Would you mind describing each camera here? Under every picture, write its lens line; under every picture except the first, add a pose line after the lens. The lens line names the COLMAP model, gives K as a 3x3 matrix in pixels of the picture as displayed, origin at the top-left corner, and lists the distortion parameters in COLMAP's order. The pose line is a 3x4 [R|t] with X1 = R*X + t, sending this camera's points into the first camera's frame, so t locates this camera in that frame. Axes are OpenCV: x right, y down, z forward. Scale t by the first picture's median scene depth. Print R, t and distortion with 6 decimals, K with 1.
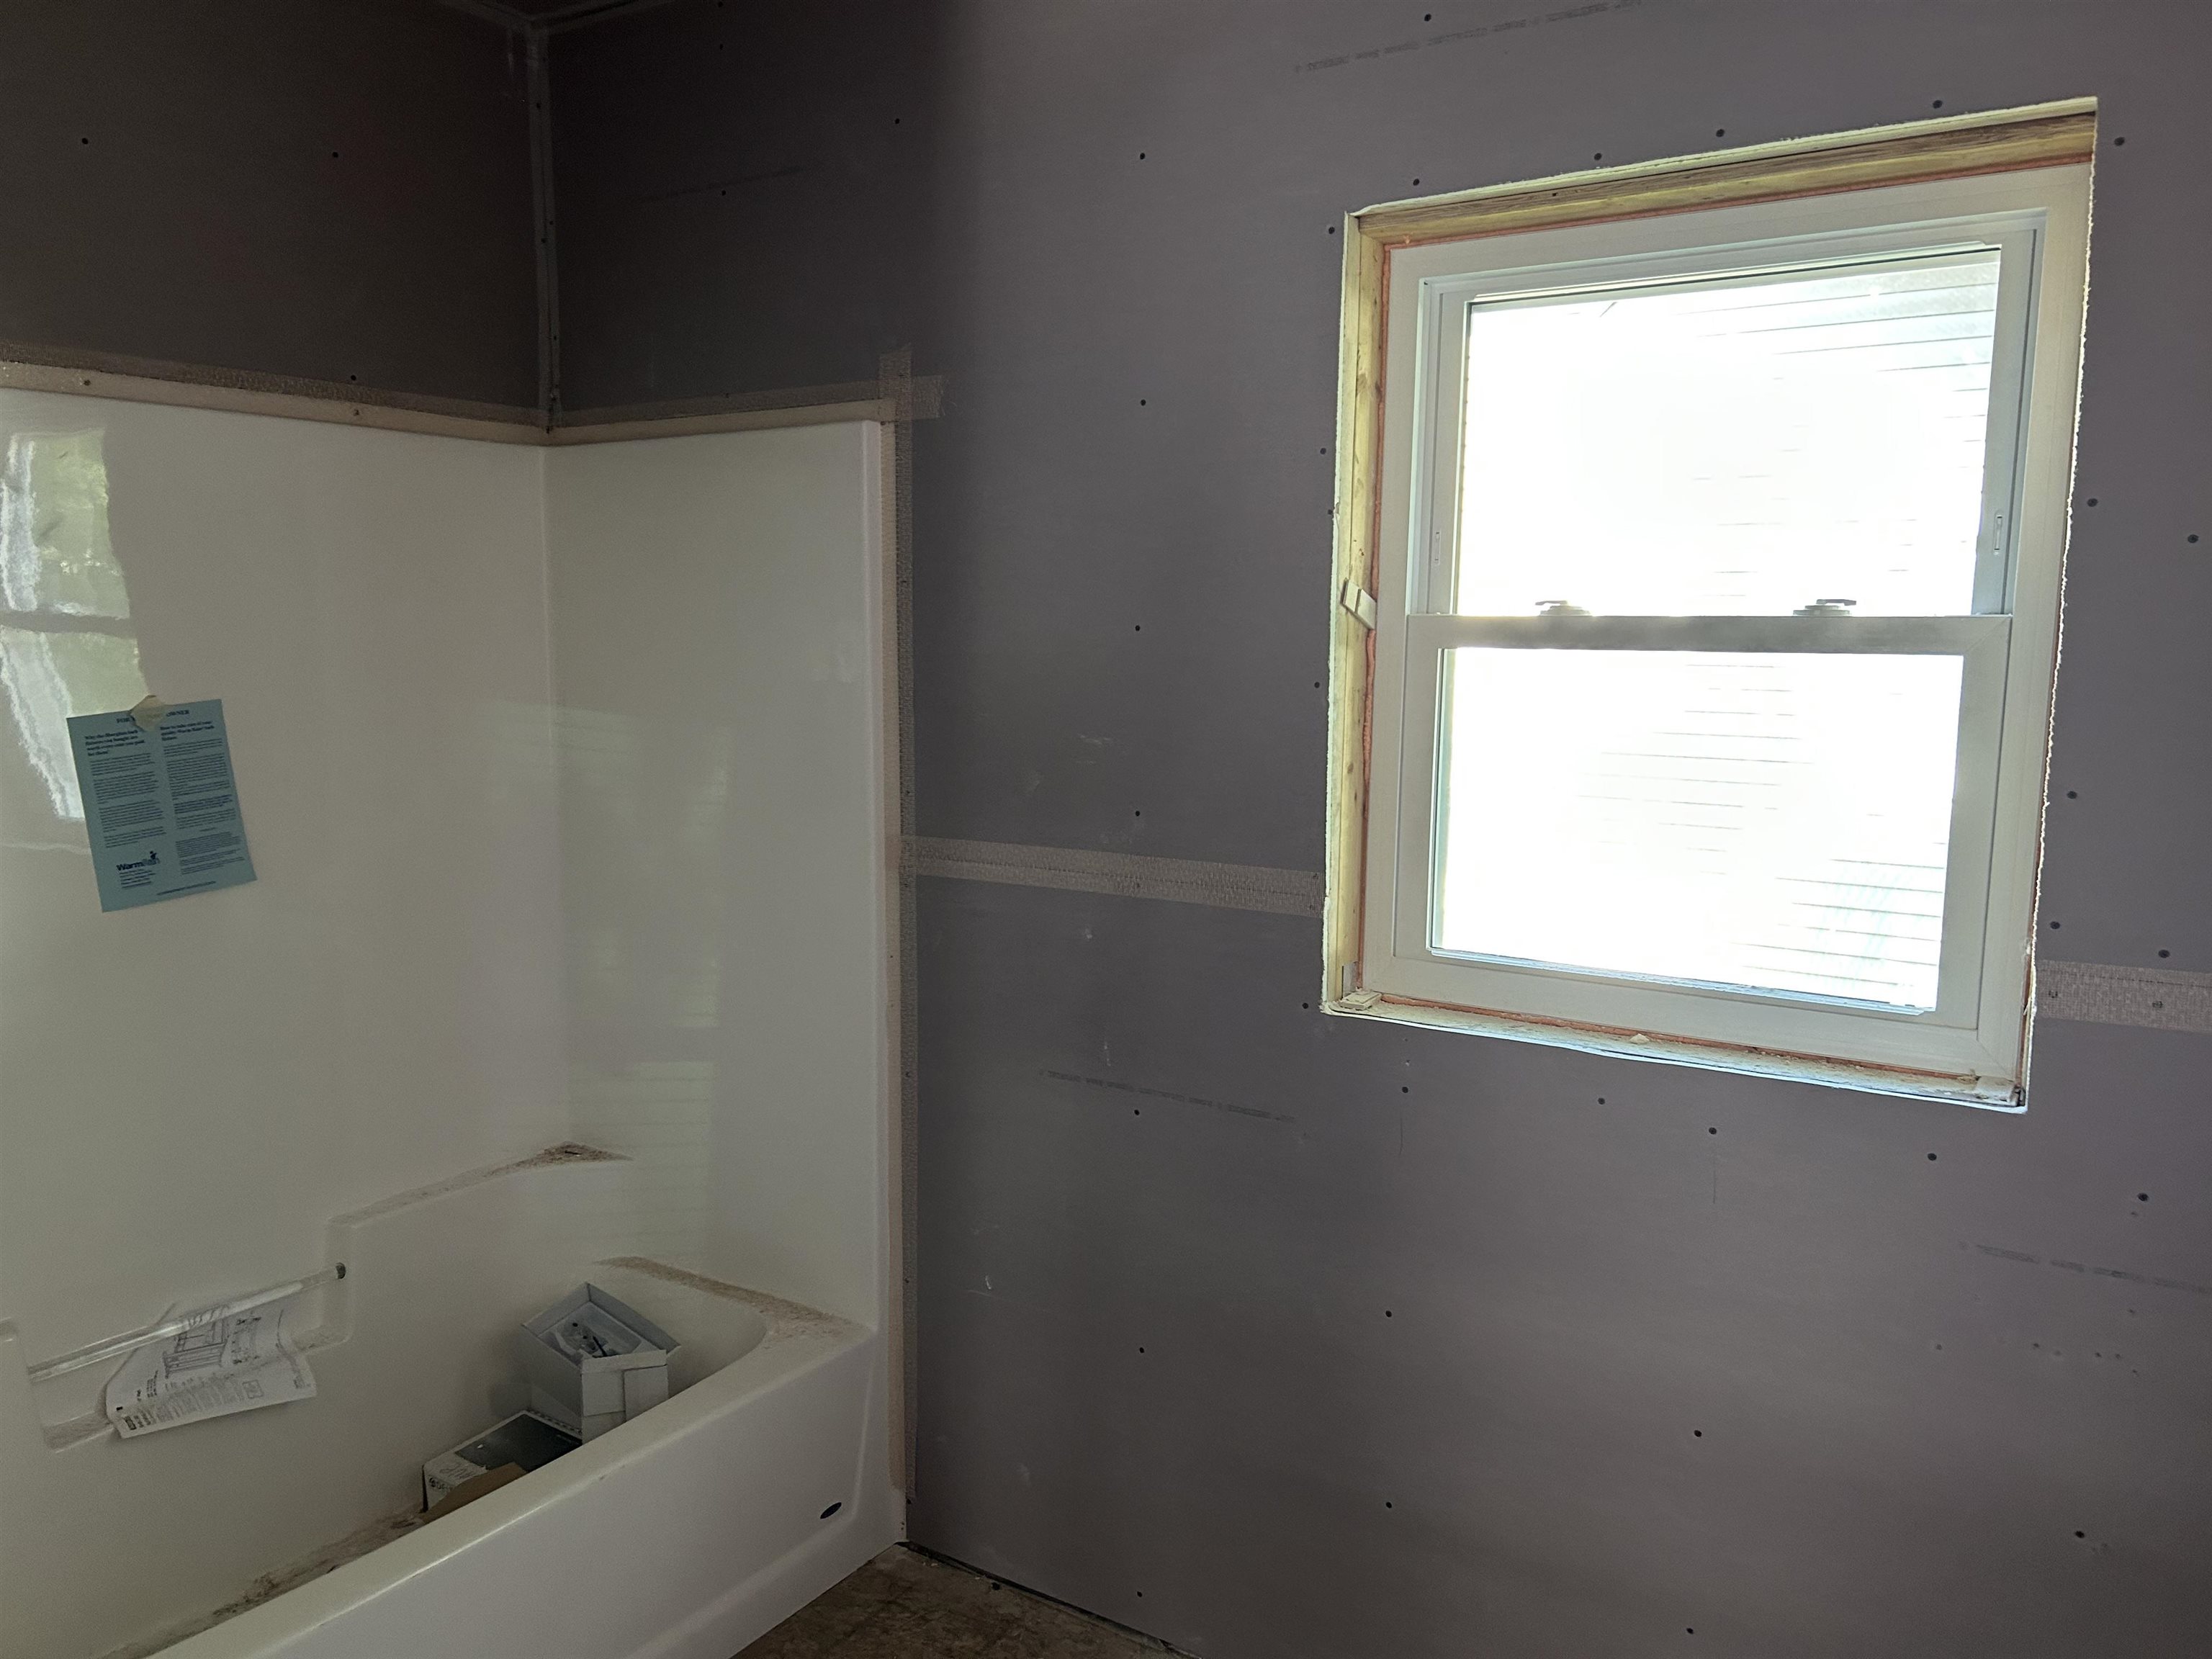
lens RADIAL K [[1720.3, 0, 1097.3], [0, 1720.3, 844.8], [0, 0, 1]] dist [0.091760, -0.126101]
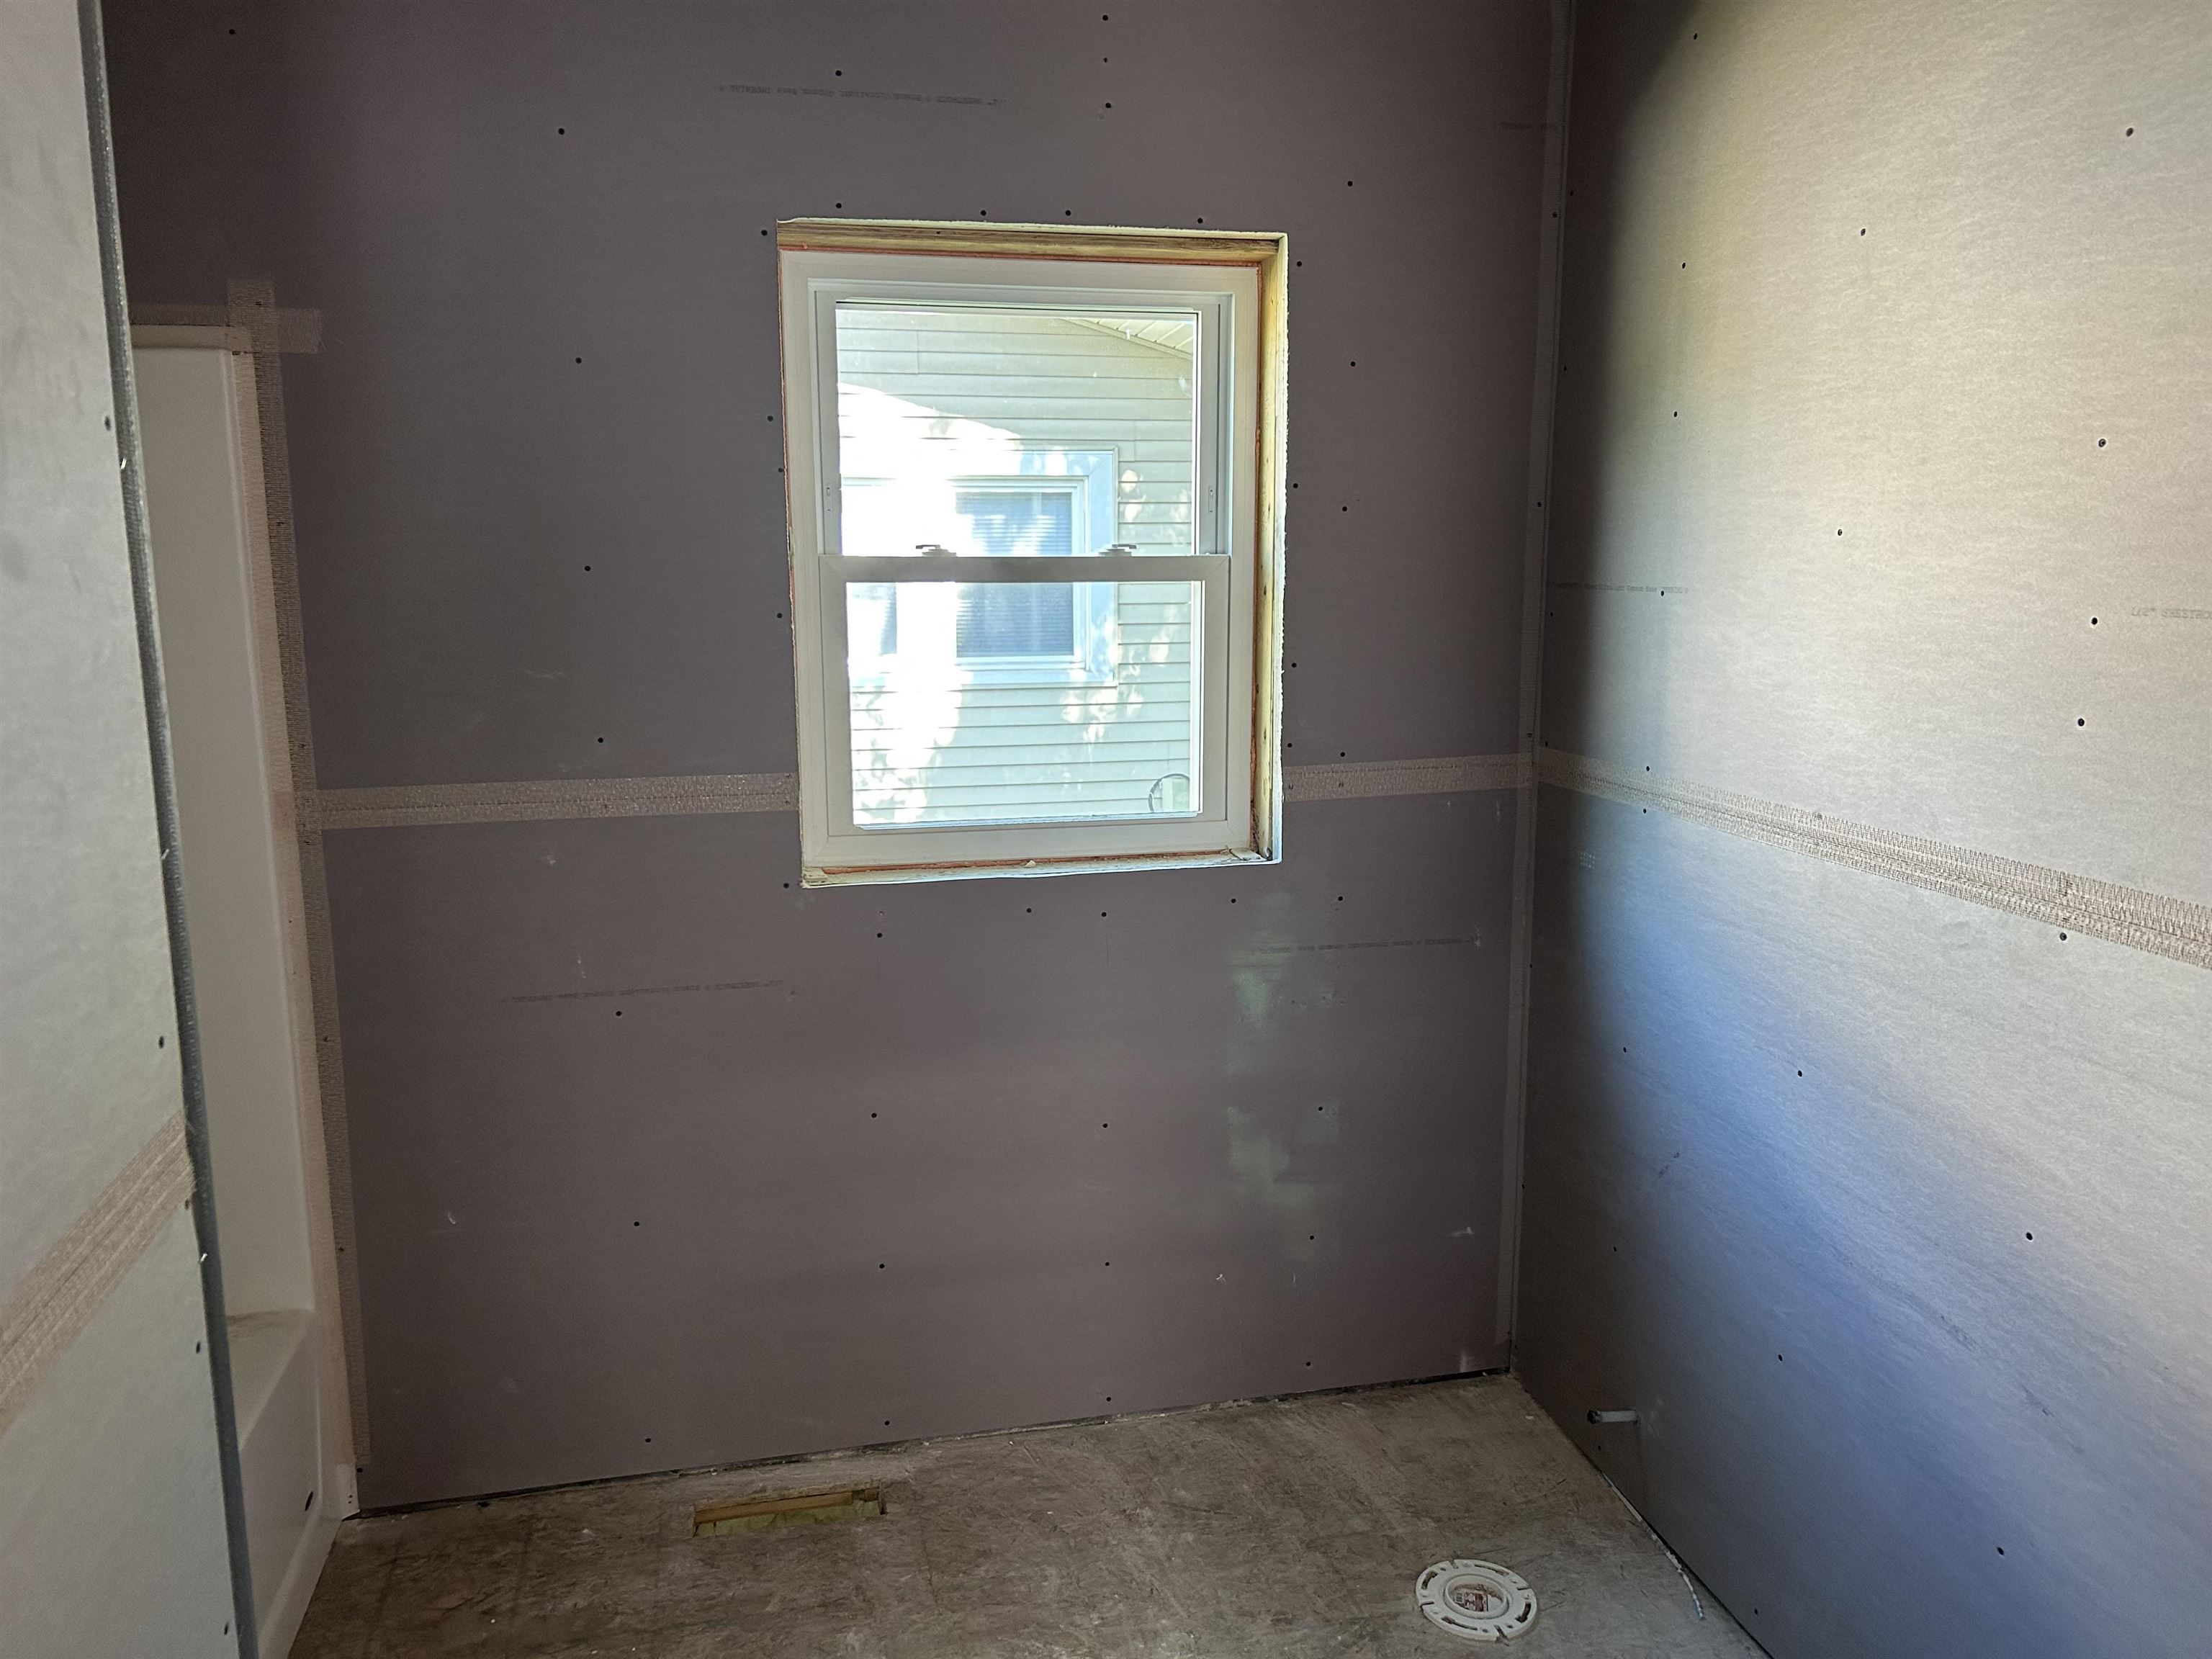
lens RADIAL K [[1720.3, 0, 1097.3], [0, 1720.3, 844.8], [0, 0, 1]] dist [0.091760, -0.126101]
pose [[0.674959, -0.133787, 0.725625, -0.580392], [0.104696, 0.990839, 0.085301, -0.013546], [-0.730390, 0.018395, 0.682783, 0.023104]]
